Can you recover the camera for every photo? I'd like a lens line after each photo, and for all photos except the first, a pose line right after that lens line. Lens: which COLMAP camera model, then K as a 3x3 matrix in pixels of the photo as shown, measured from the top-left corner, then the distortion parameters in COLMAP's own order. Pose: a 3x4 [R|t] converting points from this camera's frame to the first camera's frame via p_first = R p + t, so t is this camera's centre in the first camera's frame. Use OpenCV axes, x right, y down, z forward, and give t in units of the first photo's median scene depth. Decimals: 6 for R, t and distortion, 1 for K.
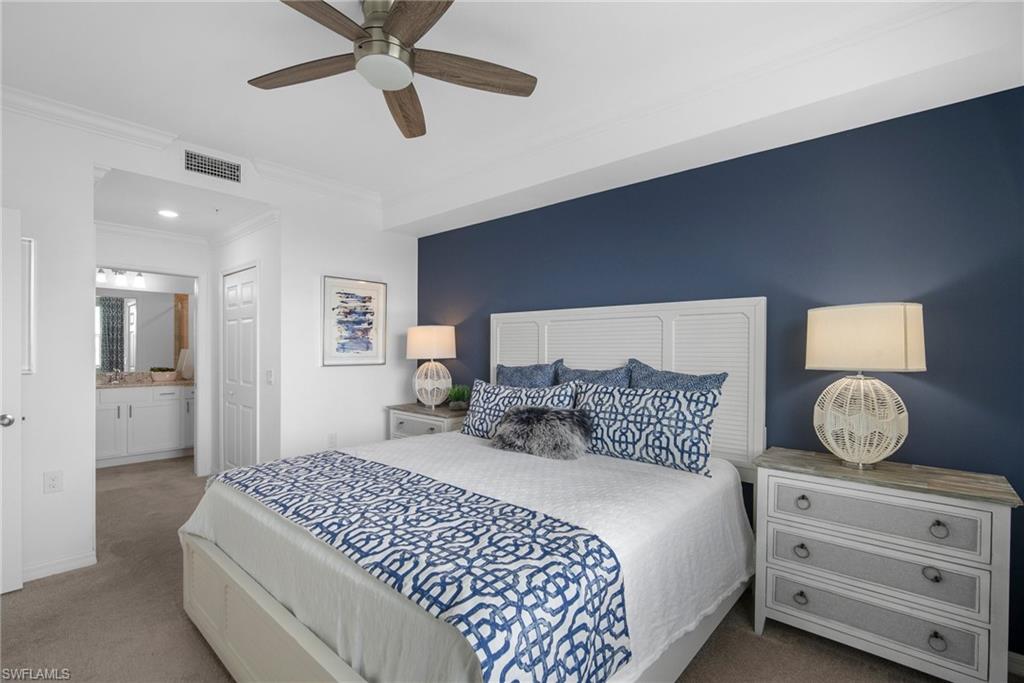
lens RADIAL K [[461.2, 0, 520.6], [0, 461.2, 345.2], [0, 0, 1]] dist [-0.013870, 0.000555]
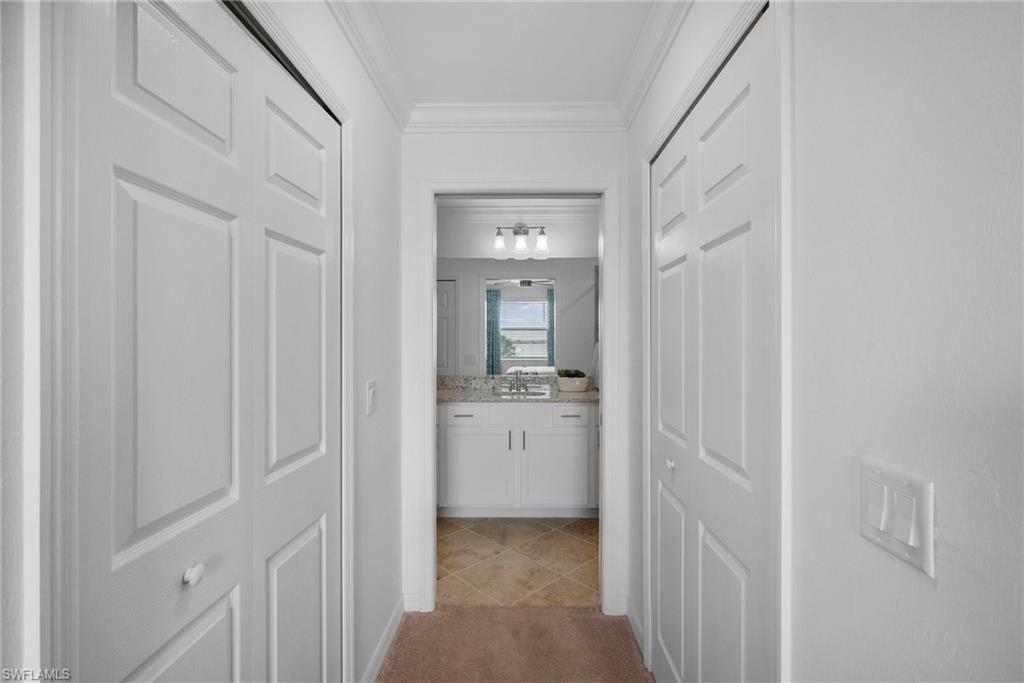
lens RADIAL K [[461.2, 0, 508.8], [0, 461.2, 340.6], [0, 0, 1]] dist [-0.013870, 0.000555]
pose [[0.639935, 0.002907, -0.768423, -0.345908], [-0.004088, 0.999992, 0.000378, 0.004594], [0.768418, 0.002900, 0.639942, 0.533896]]
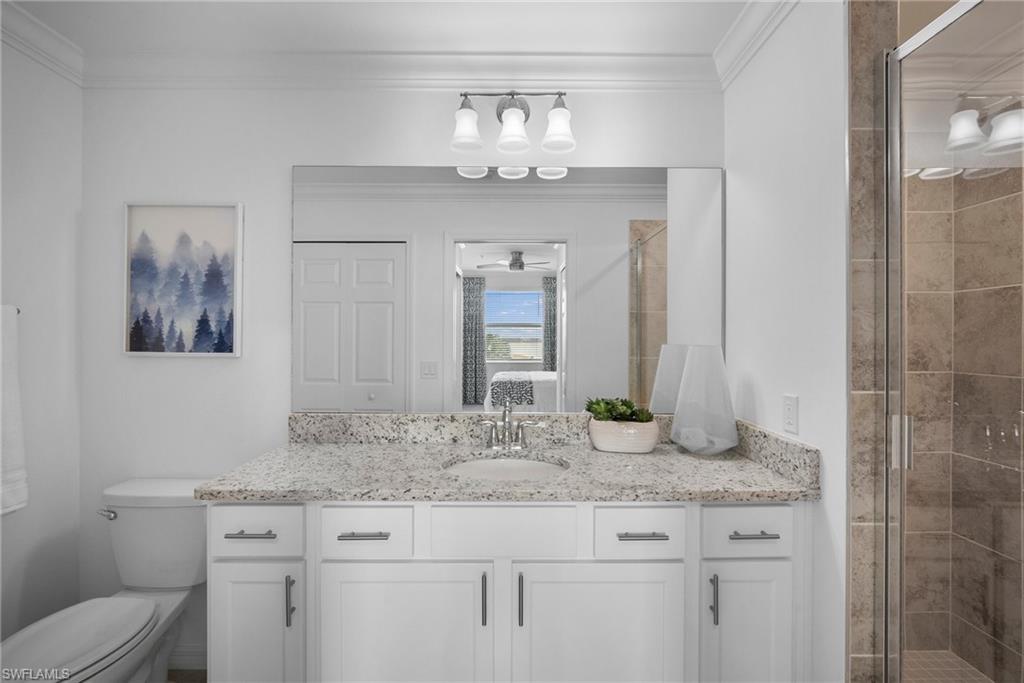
lens RADIAL K [[461.2, 0, 506.6], [0, 461.2, 342.8], [0, 0, 1]] dist [-0.013870, 0.000555]
pose [[0.654927, 0.012151, -0.755594, -0.636798], [-0.007667, 0.999926, 0.009435, 0.003348], [0.755653, -0.000386, 0.654972, 0.786874]]
